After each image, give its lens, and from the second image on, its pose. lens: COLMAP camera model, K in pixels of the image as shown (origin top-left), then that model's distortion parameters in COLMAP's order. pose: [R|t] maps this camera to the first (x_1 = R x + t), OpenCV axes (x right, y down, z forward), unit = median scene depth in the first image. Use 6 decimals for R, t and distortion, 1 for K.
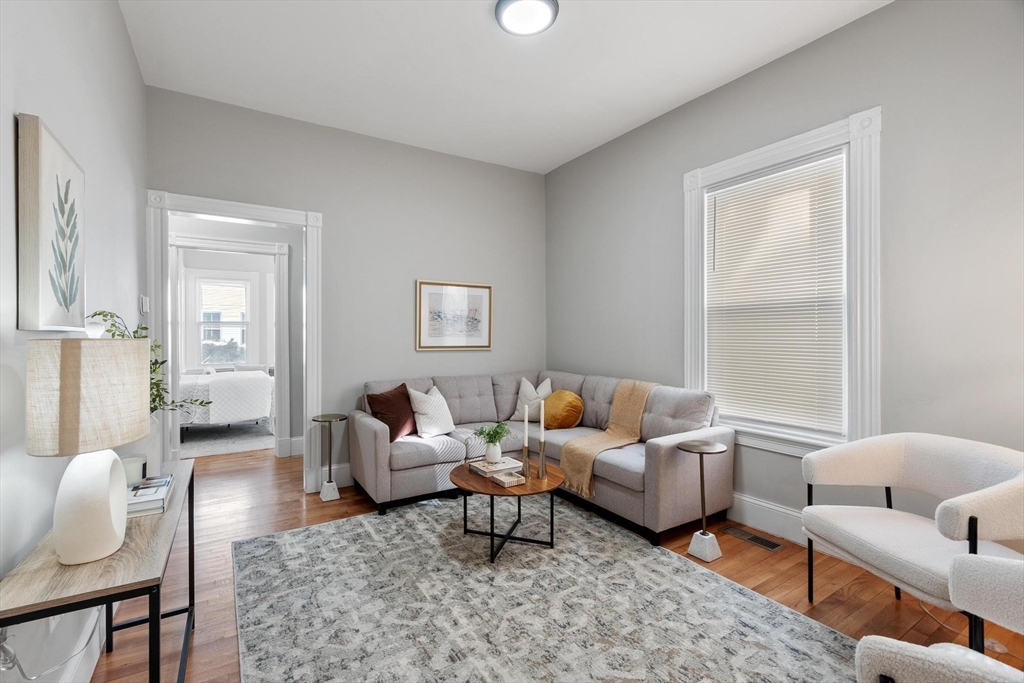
lens RADIAL K [[446.7, 0, 511.5], [0, 446.7, 336.7], [0, 0, 1]] dist [-0.000649, -0.000325]
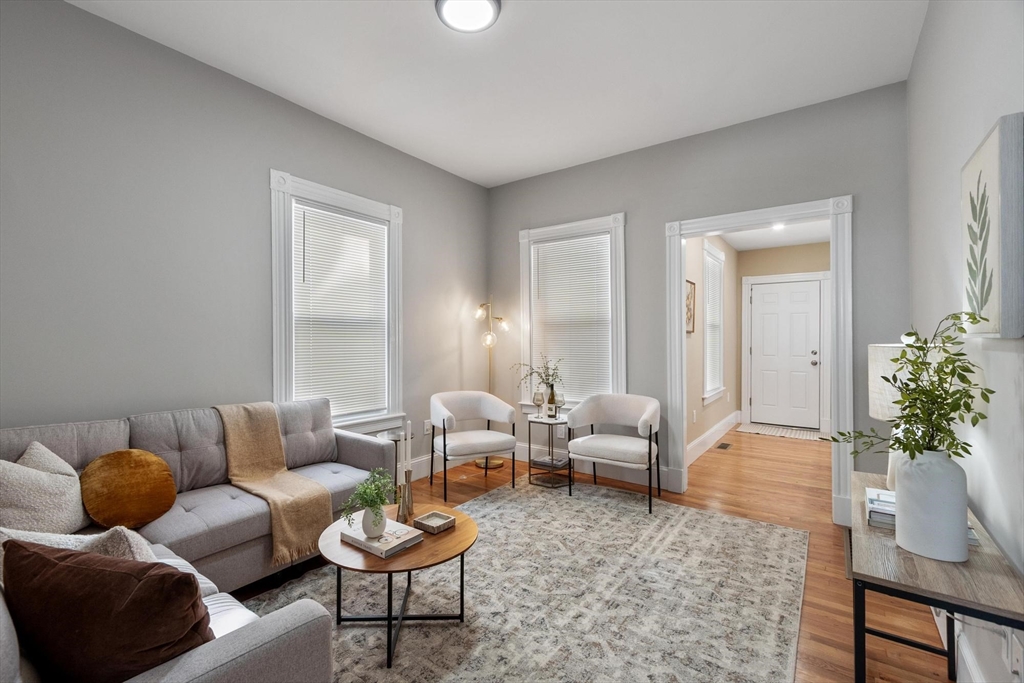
lens RADIAL K [[446.7, 0, 510.7], [0, 446.7, 340.3], [0, 0, 1]] dist [-0.000649, -0.000325]
pose [[-0.366074, 0.003111, 0.930581, -0.993658], [0.006953, 0.999976, -0.000608, 0.015966], [-0.930560, 0.006248, -0.366087, 1.483495]]
